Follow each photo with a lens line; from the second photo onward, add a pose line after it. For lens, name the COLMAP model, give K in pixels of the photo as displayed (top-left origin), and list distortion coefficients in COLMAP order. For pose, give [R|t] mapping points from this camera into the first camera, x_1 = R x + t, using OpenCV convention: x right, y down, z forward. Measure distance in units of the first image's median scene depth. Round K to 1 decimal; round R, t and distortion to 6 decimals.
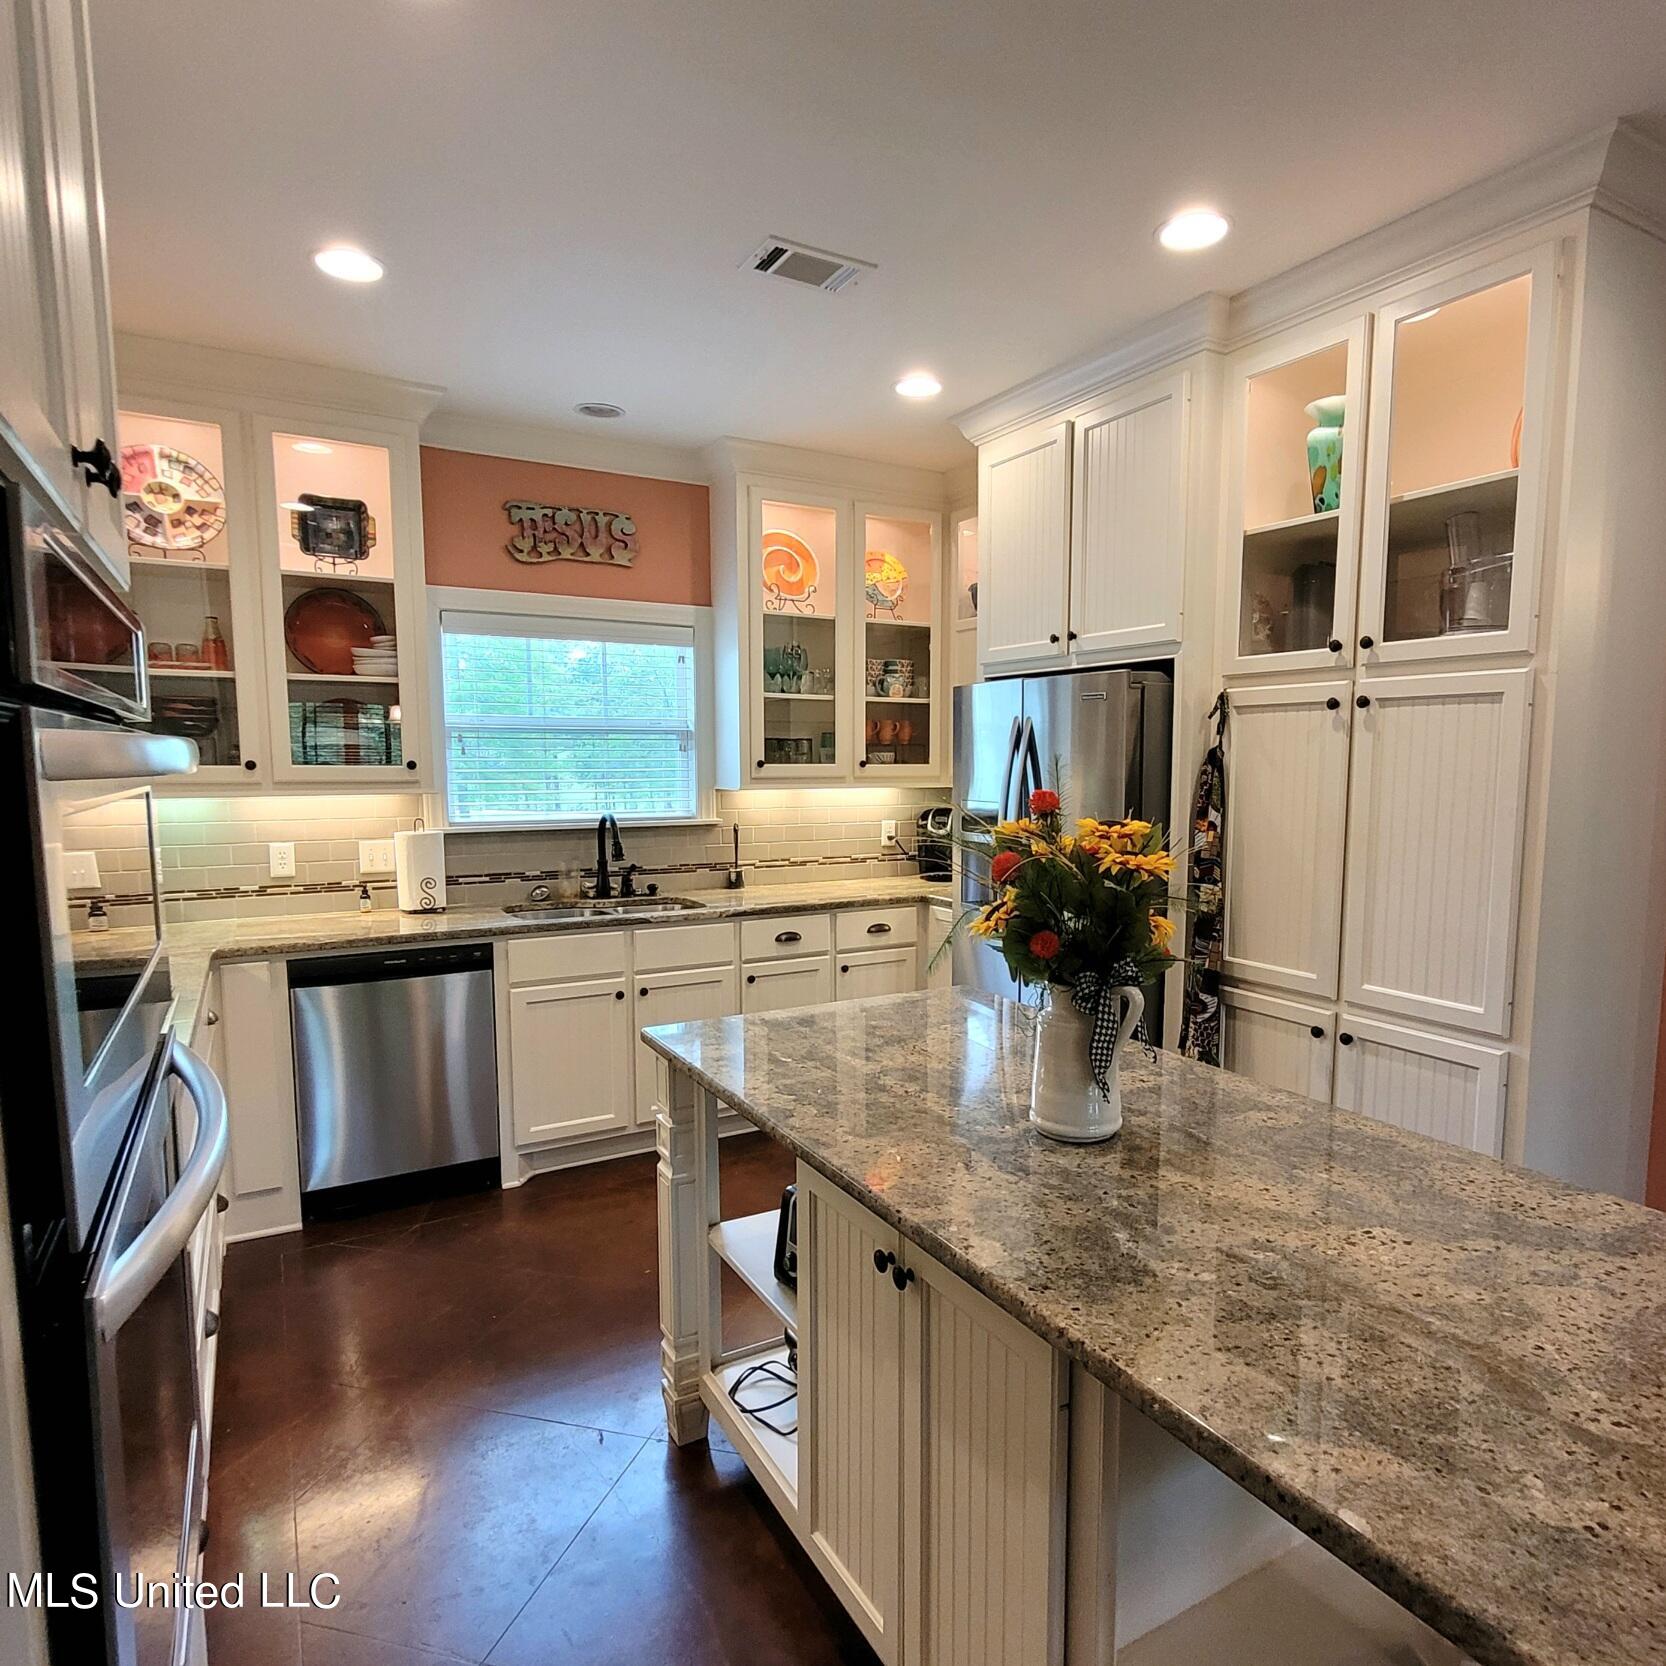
lens RADIAL K [[1046.1, 0, 887.7], [0, 1046.1, 863.5], [0, 0, 1]] dist [0.005896, 0.003079]
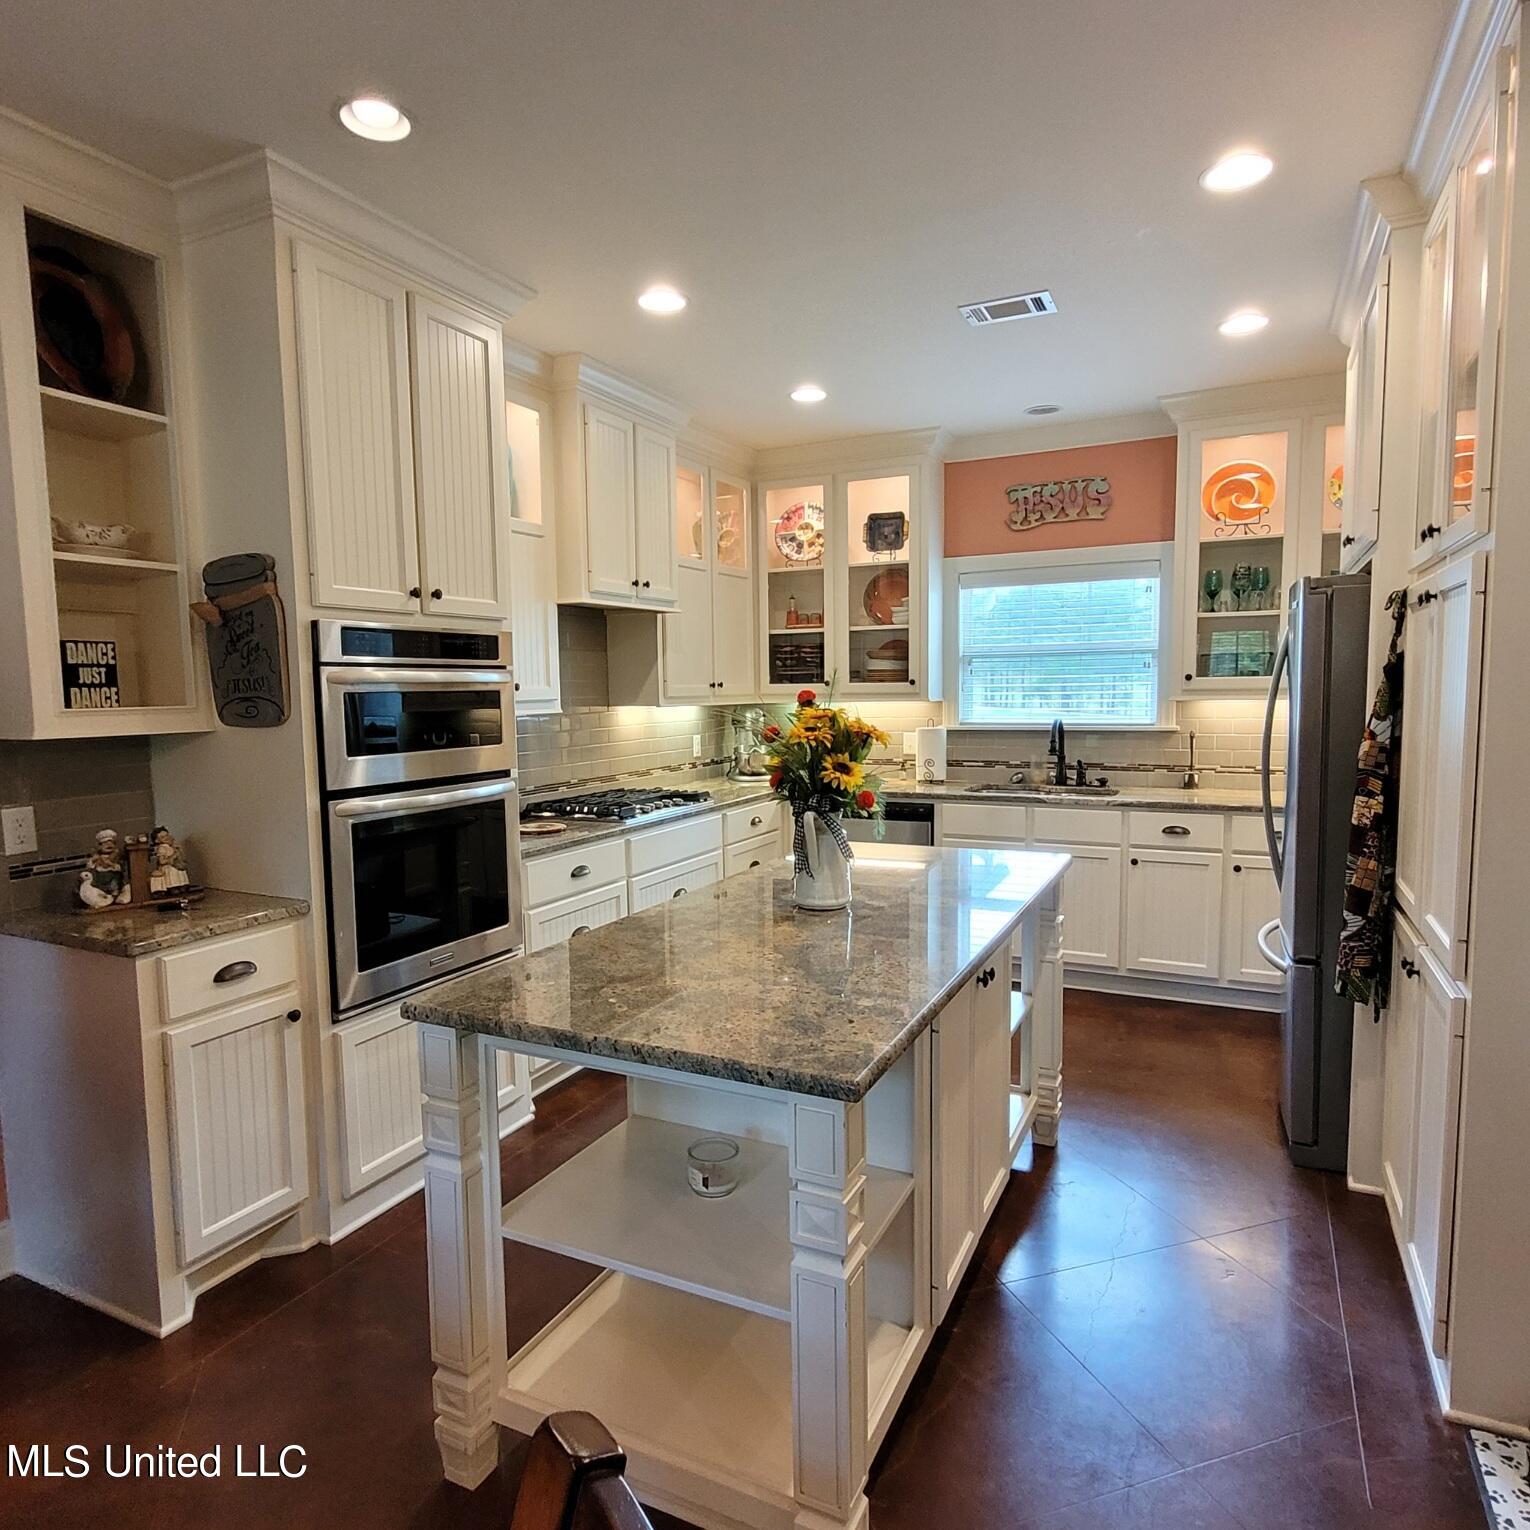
lens RADIAL K [[993.0, 0, 752.5], [0, 993.0, 769.2], [0, 0, 1]] dist [0.003283, 0.003391]
pose [[0.541016, 0.060781, -0.838813, 0.545052], [-0.069013, 0.997230, 0.027748, 0.005896], [0.838176, 0.042877, 0.543712, 0.034569]]
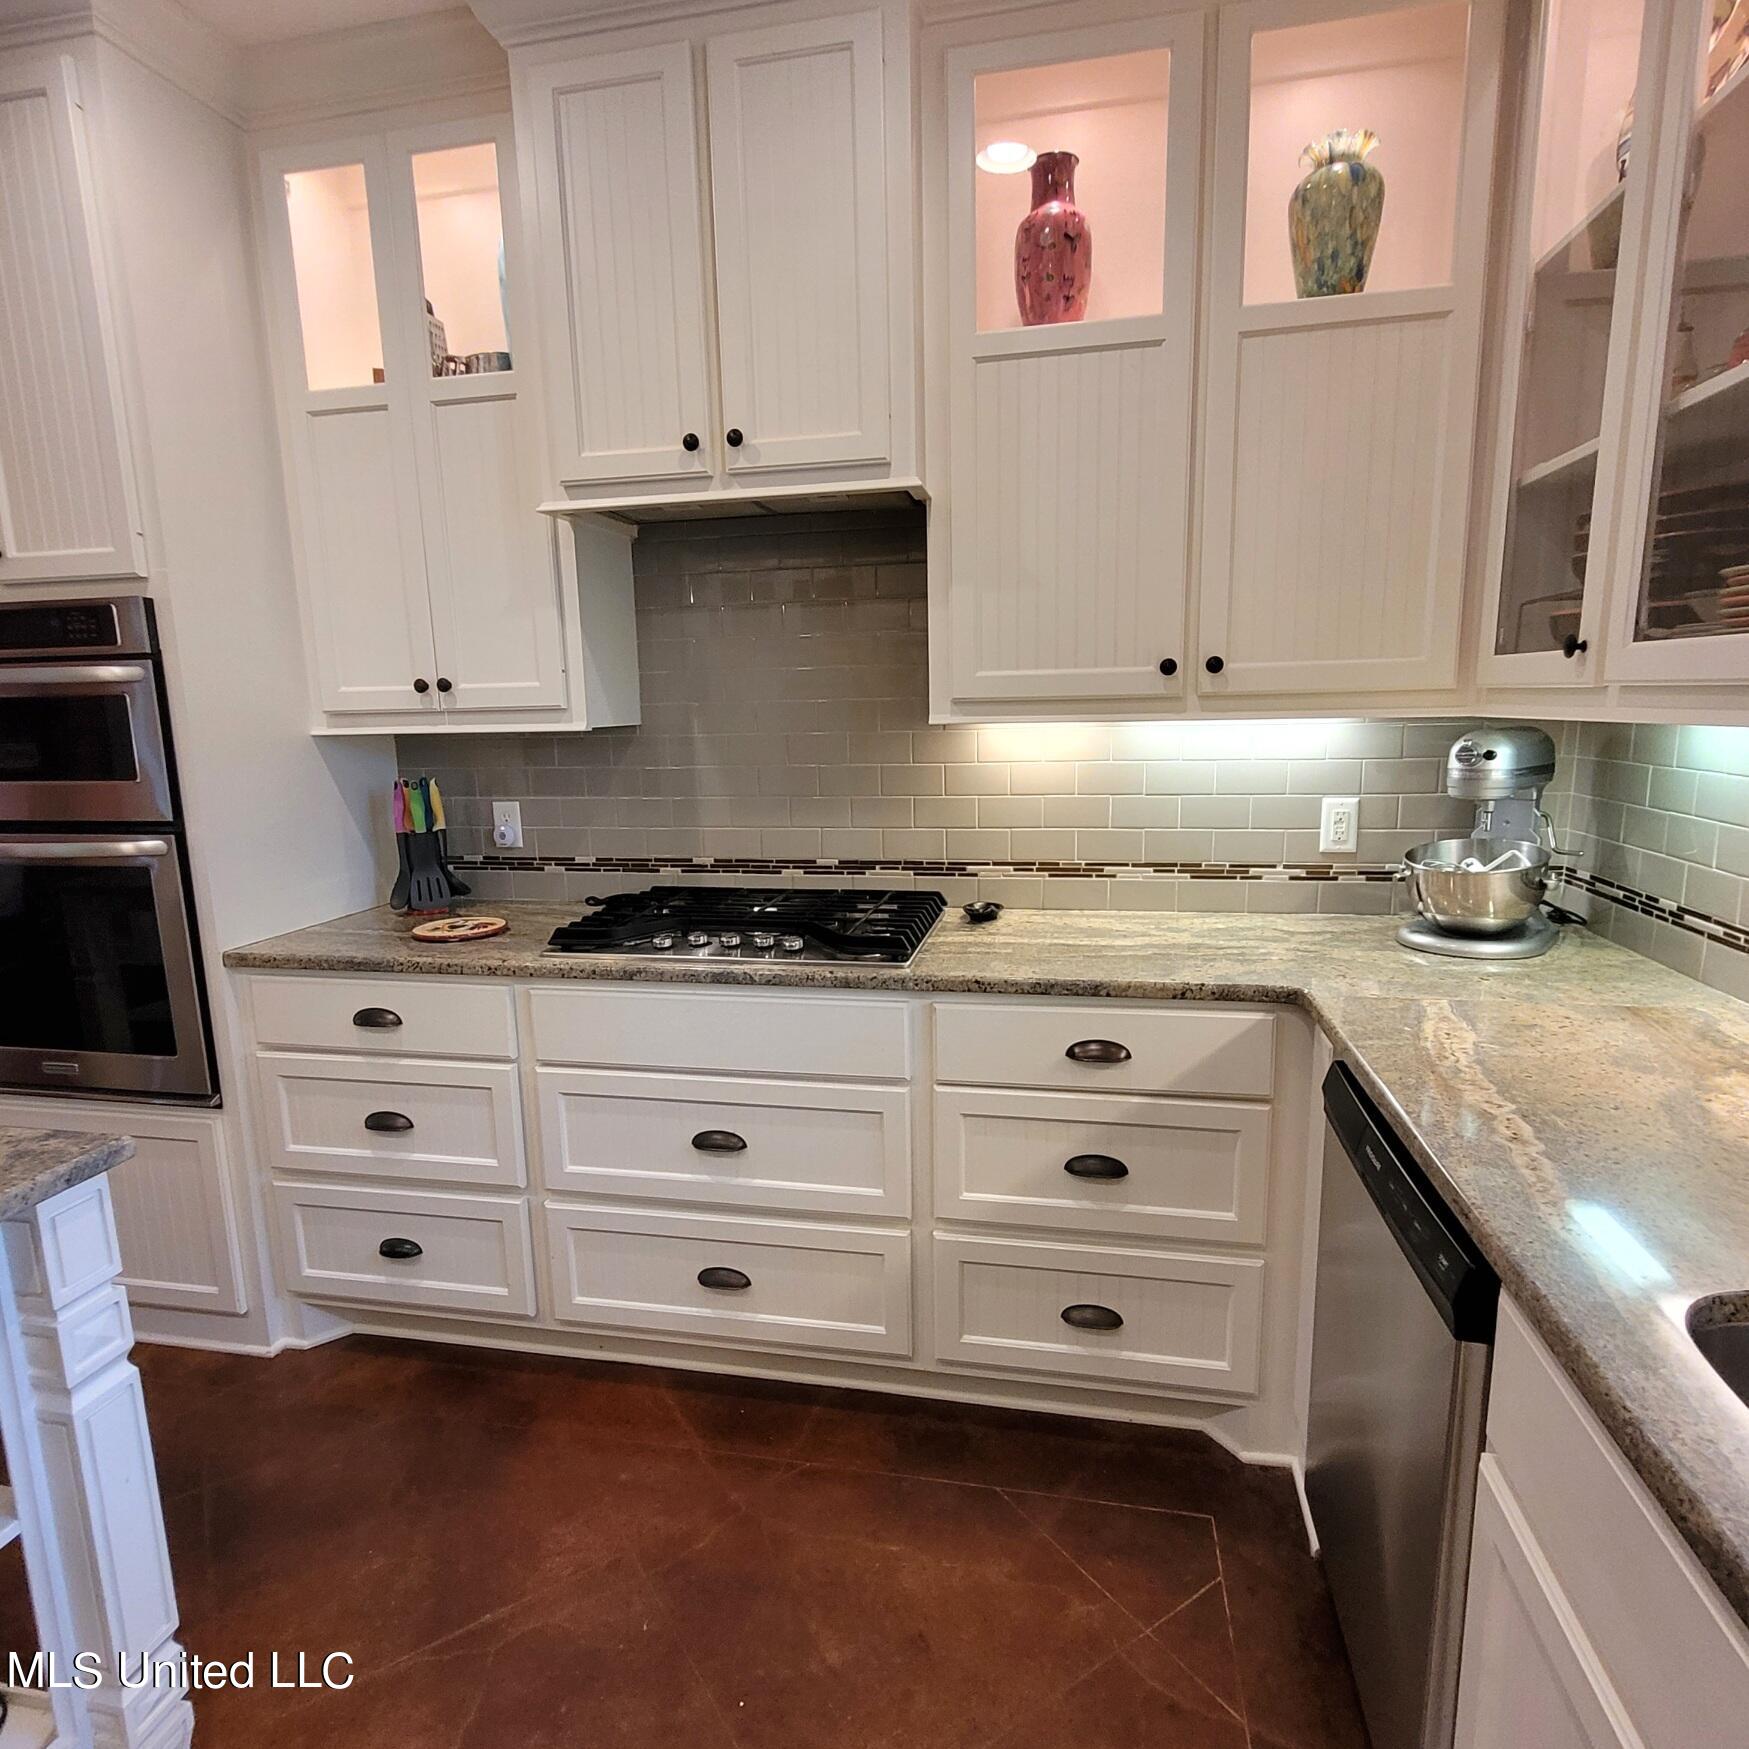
lens RADIAL K [[1013.4, 0, 873.4], [0, 1013.4, 882.0], [0, 0, 1]] dist [0.002313, 0.001586]
pose [[-0.674534, 0.138931, -0.725054, -0.075093], [-0.054421, 0.970103, 0.236514, -0.067048], [0.736236, 0.198995, -0.646806, 0.878397]]
